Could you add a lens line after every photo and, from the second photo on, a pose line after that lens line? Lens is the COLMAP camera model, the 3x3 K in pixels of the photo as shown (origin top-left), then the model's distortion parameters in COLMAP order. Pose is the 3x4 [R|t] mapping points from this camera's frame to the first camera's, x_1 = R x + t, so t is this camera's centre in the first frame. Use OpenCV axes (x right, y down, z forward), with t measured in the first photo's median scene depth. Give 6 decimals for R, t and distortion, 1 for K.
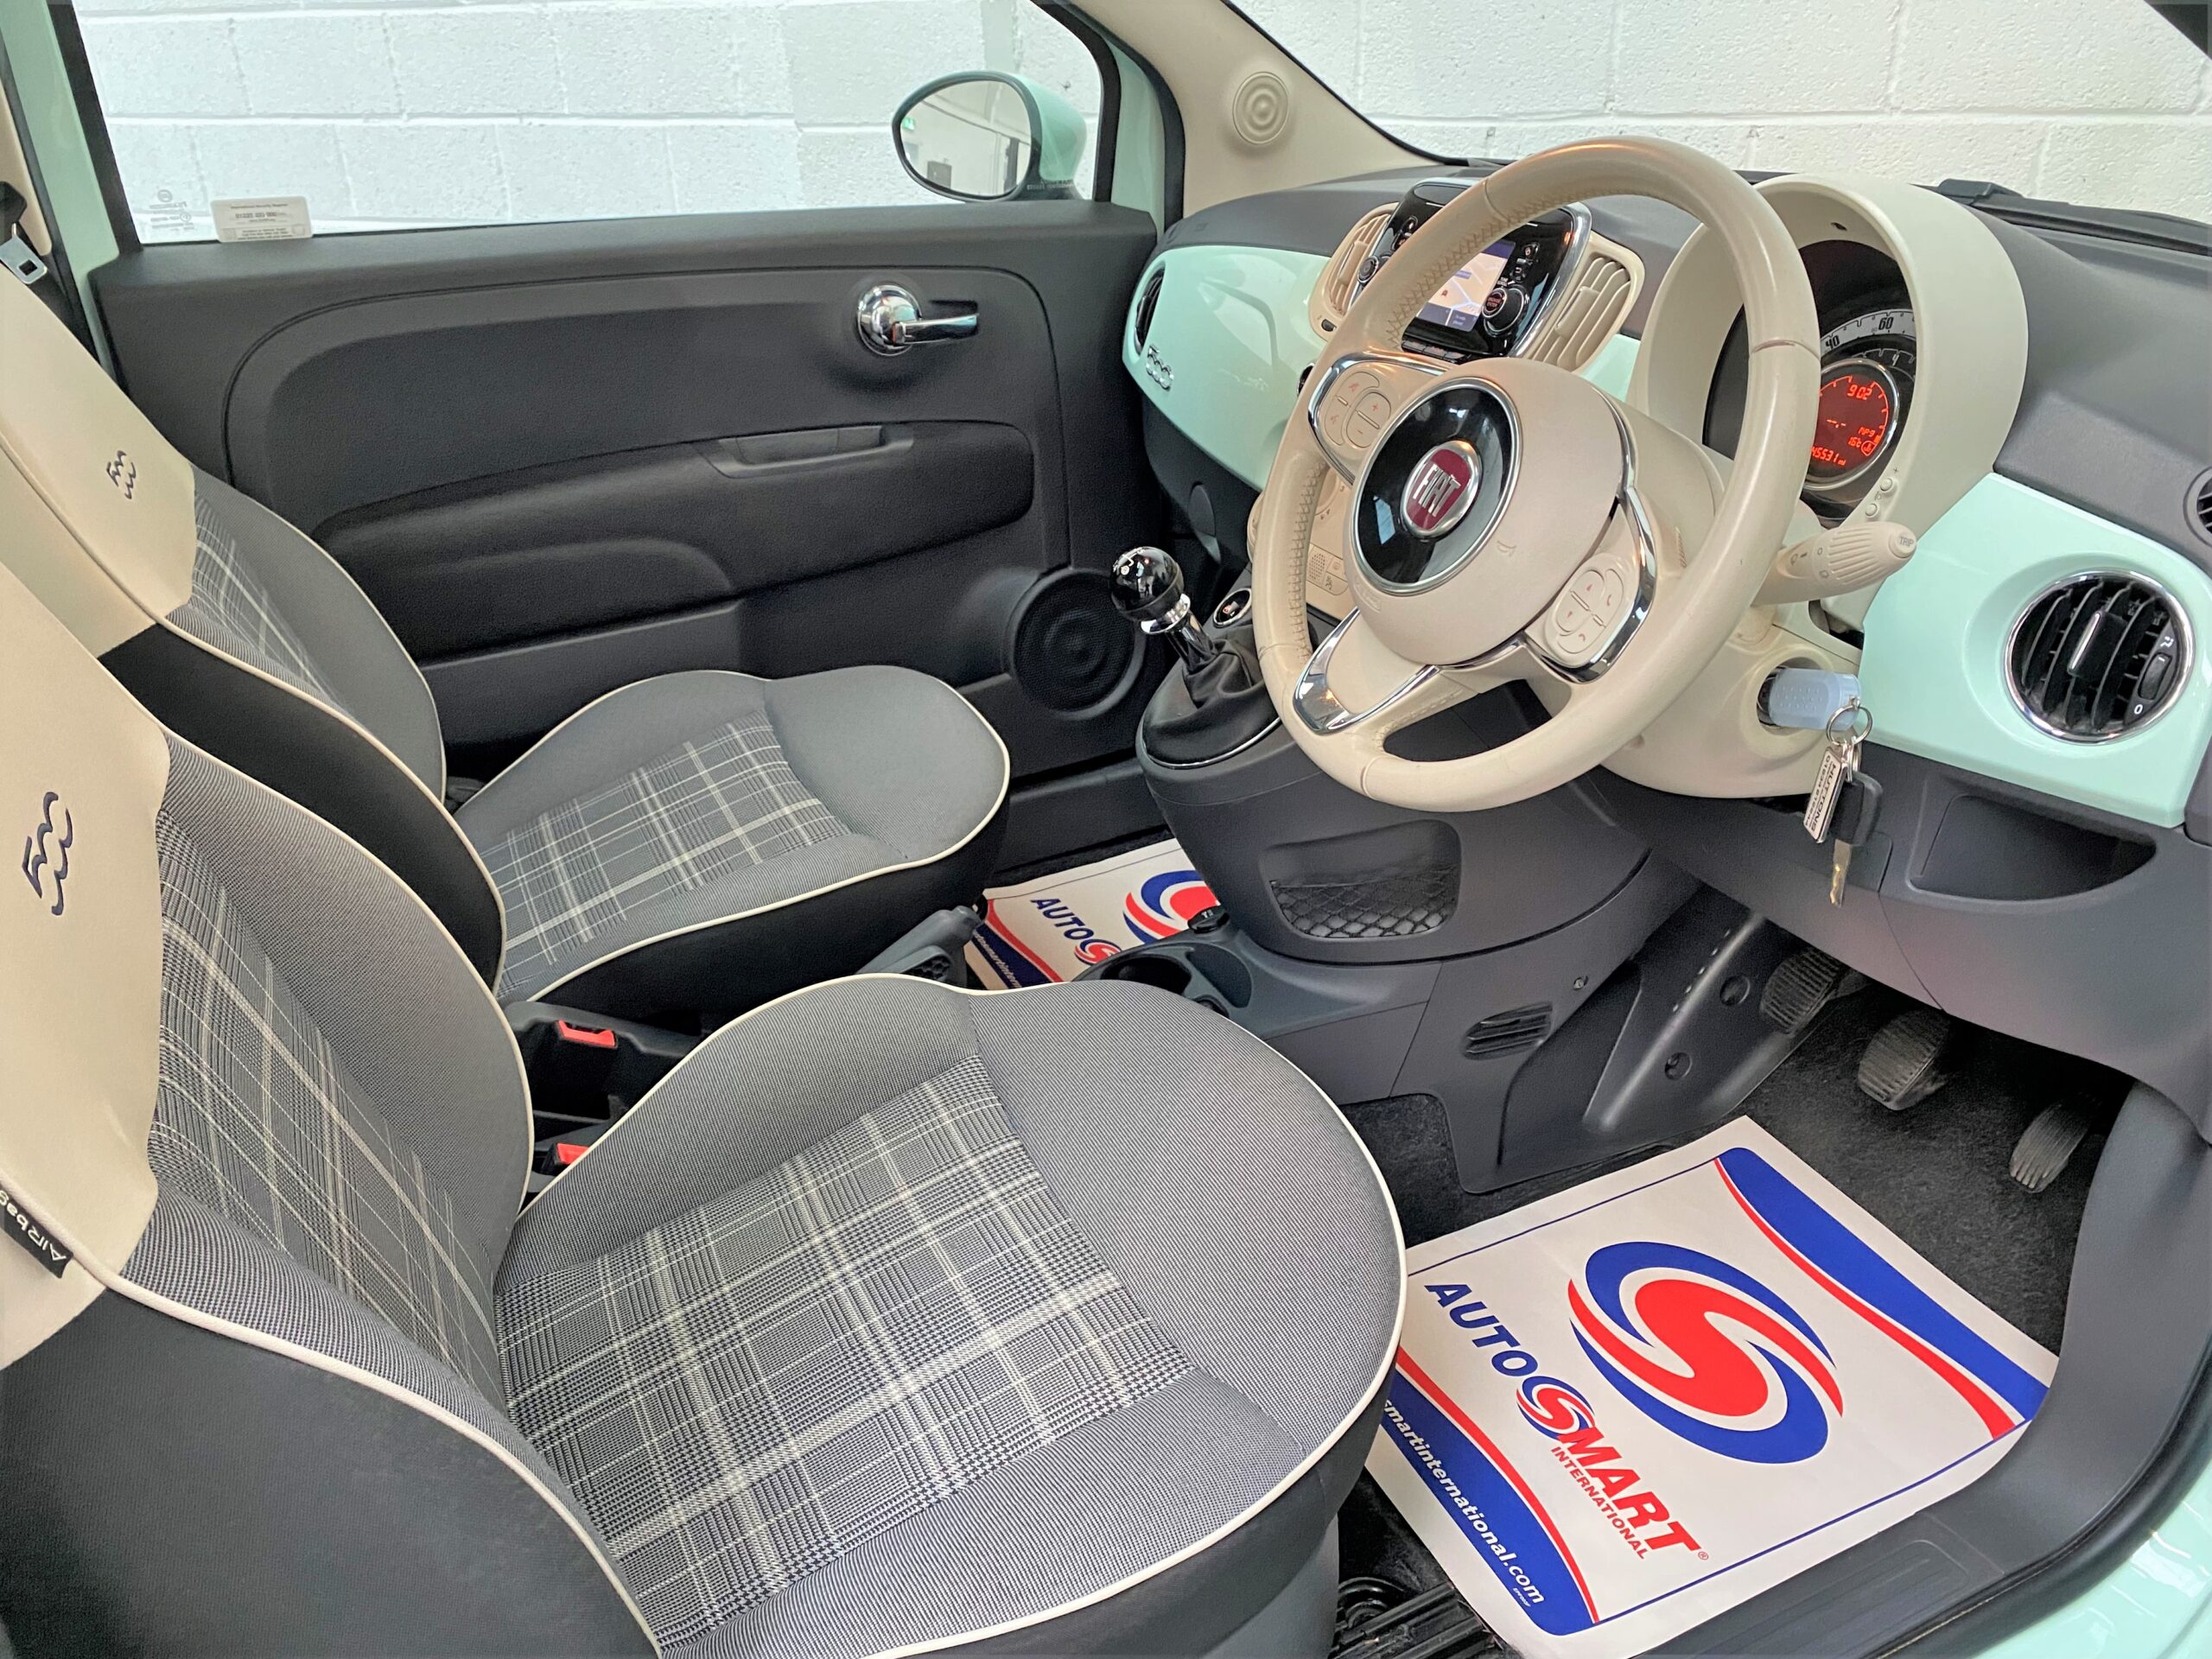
lens RADIAL K [[1711.8, 0, 1104.0], [0, 1711.8, 781.5], [0, 0, 1]] dist [0.007027, -0.001638]
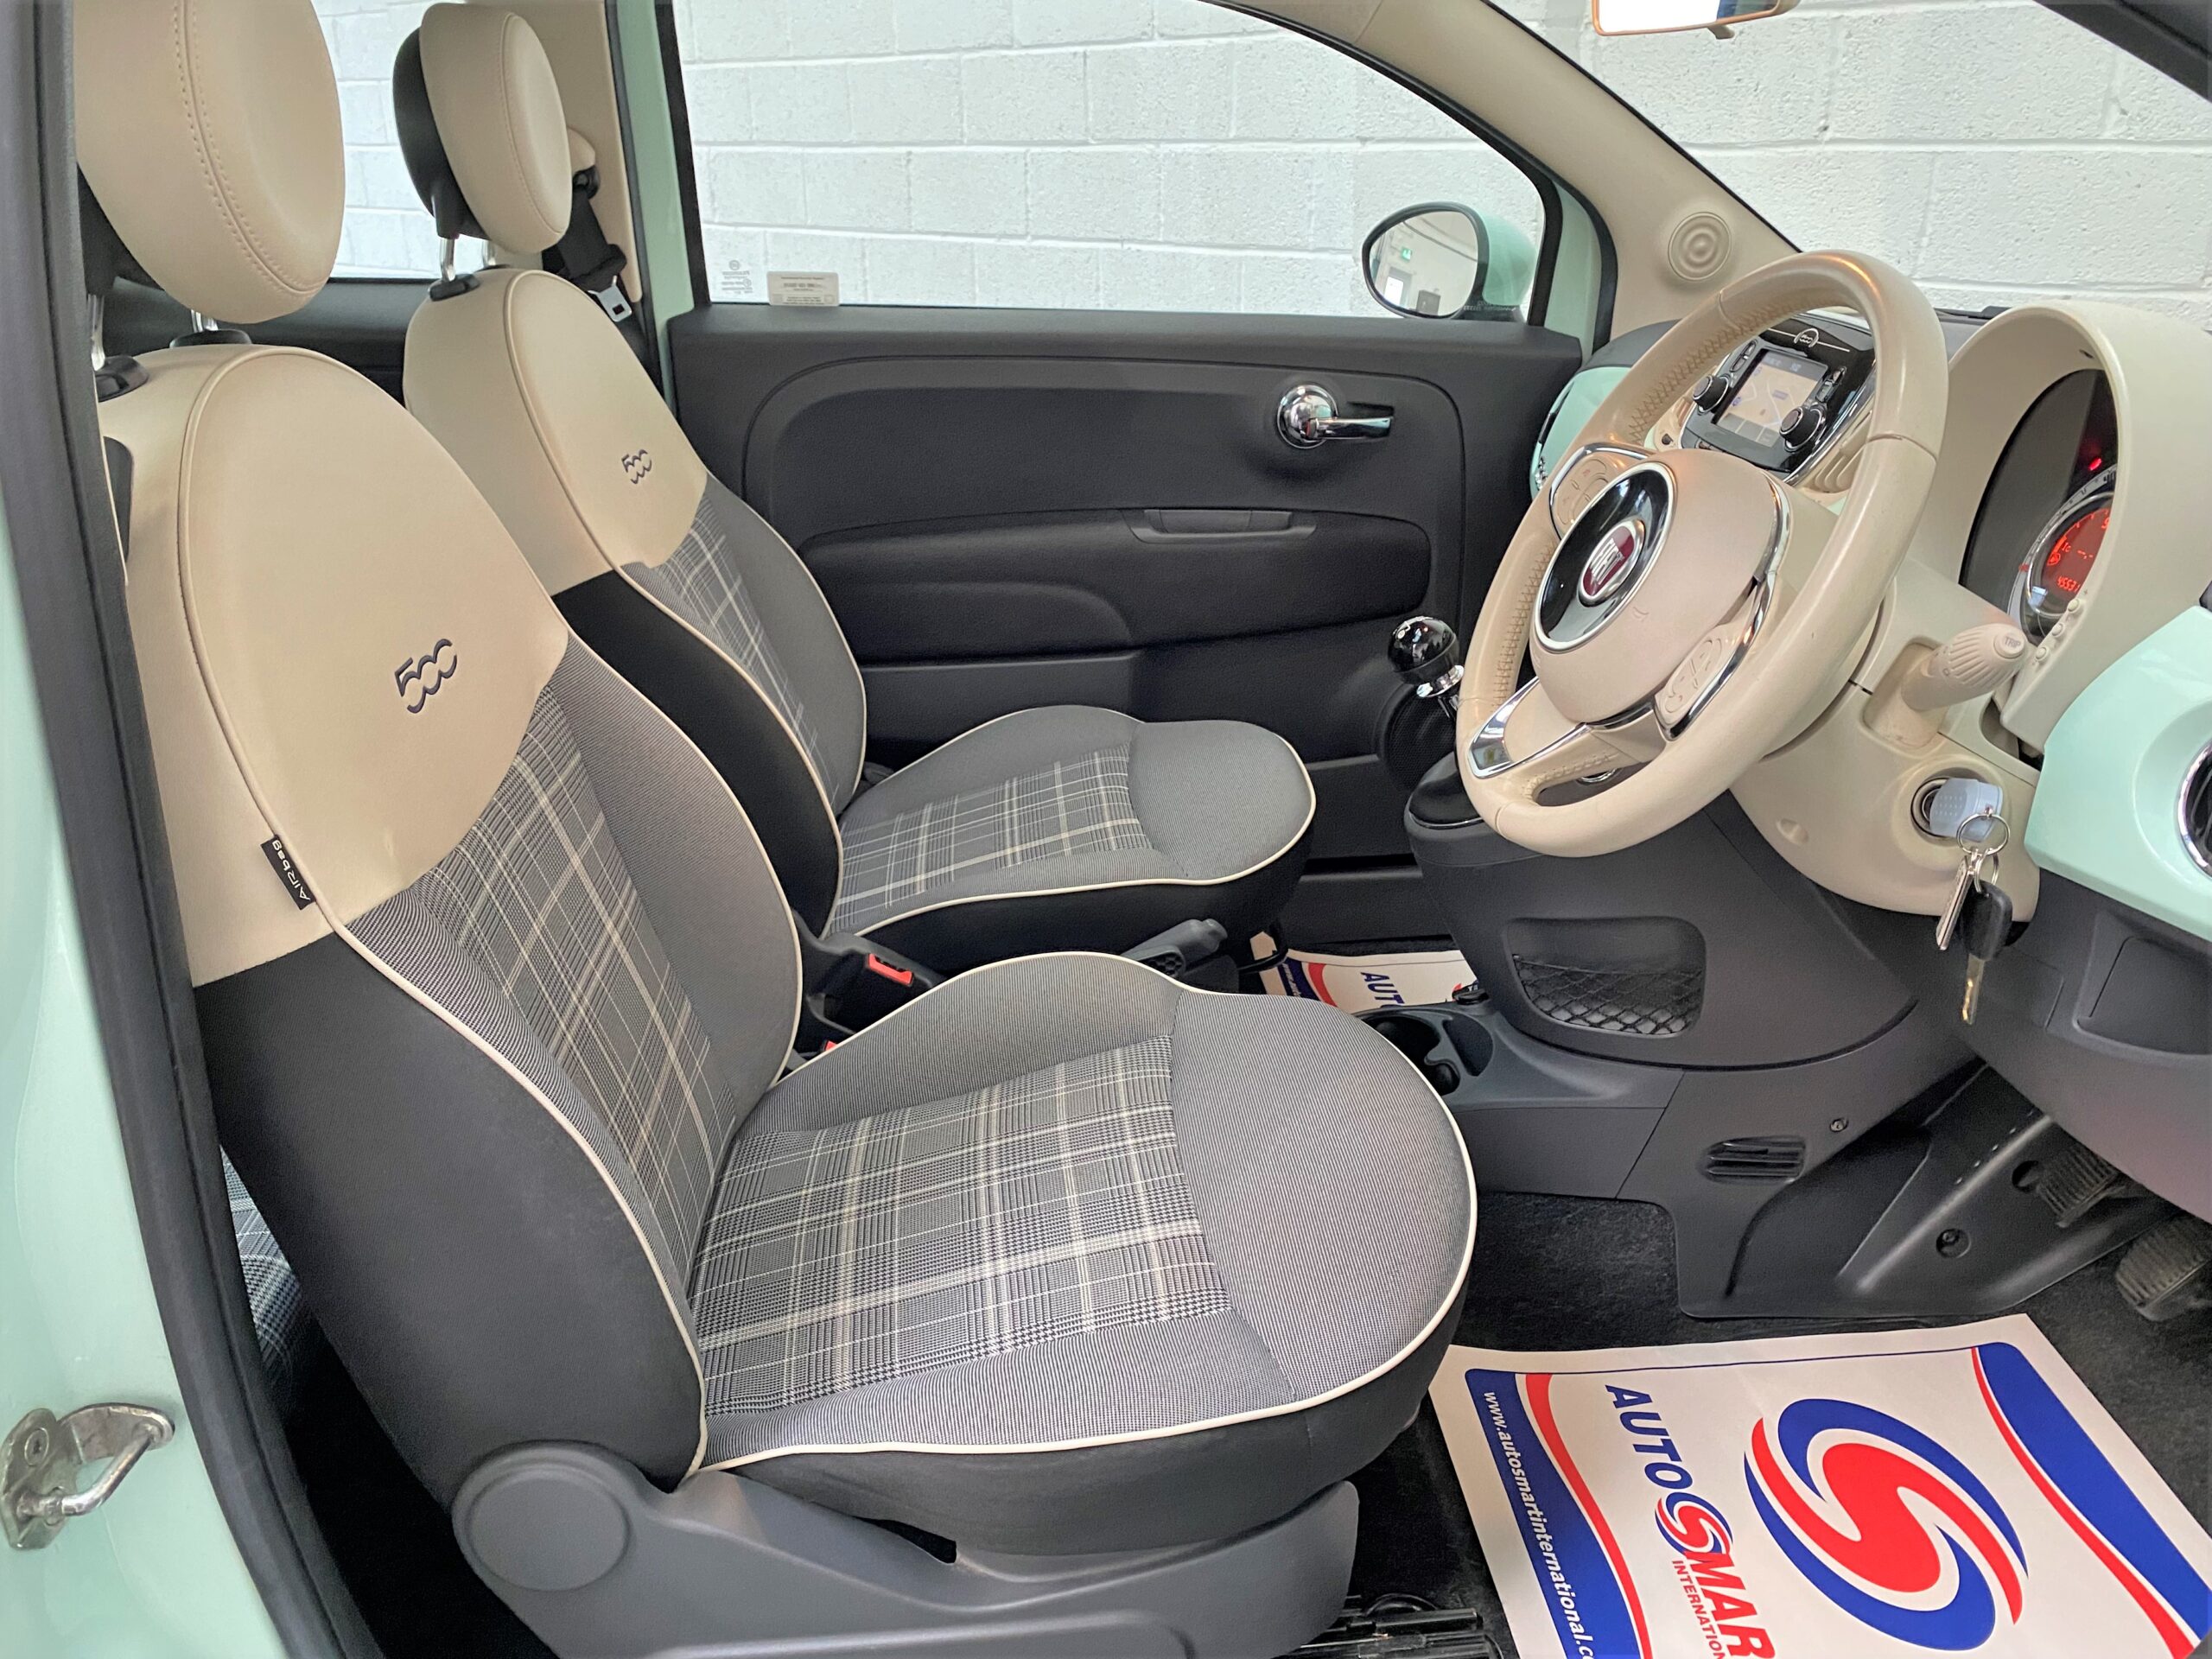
lens RADIAL K [[1711.8, 0, 1104.0], [0, 1711.8, 781.5], [0, 0, 1]] dist [0.007027, -0.001638]
pose [[0.934091, 0.149739, -0.324119, 0.176610], [-0.175434, 0.983149, -0.051387, 0.049644], [0.310963, 0.104862, 0.944620, -0.064348]]
